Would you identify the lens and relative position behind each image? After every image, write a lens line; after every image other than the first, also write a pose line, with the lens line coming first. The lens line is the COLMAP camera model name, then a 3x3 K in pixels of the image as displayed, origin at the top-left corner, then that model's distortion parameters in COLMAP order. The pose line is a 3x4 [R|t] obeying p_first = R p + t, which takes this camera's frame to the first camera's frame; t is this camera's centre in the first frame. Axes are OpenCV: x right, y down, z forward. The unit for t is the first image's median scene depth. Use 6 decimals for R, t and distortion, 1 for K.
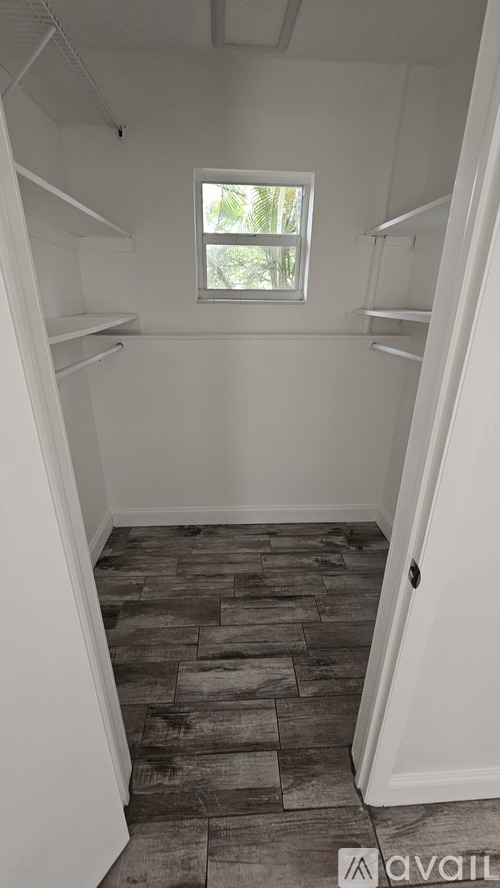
lens RADIAL K [[363.5, 0, 250.9], [0, 363.5, 441.4], [0, 0, 1]] dist [-0.017613, -0.000673]
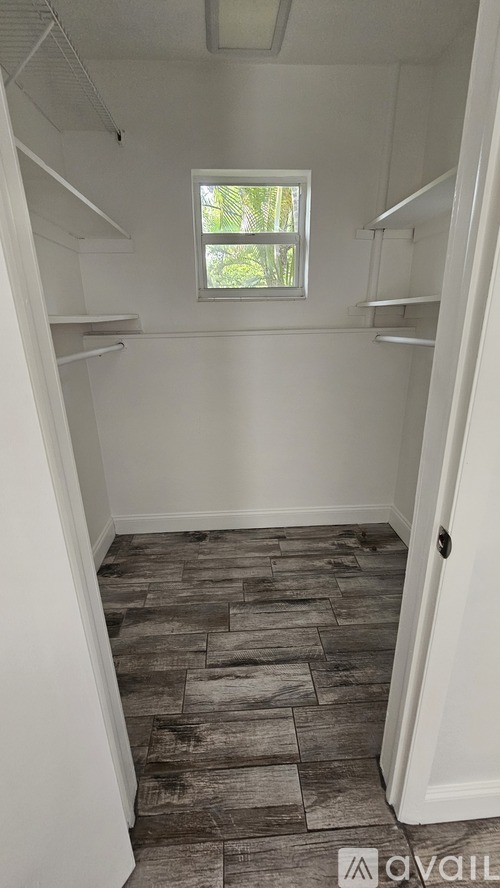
lens RADIAL K [[363.5, 0, 247.3], [0, 363.5, 445.4], [0, 0, 1]] dist [-0.017613, -0.000673]
pose [[0.999426, -0.030619, -0.014506, -0.012184], [0.029676, 0.997679, -0.061278, 0.094989], [0.016349, 0.060813, 0.998015, 0.040814]]
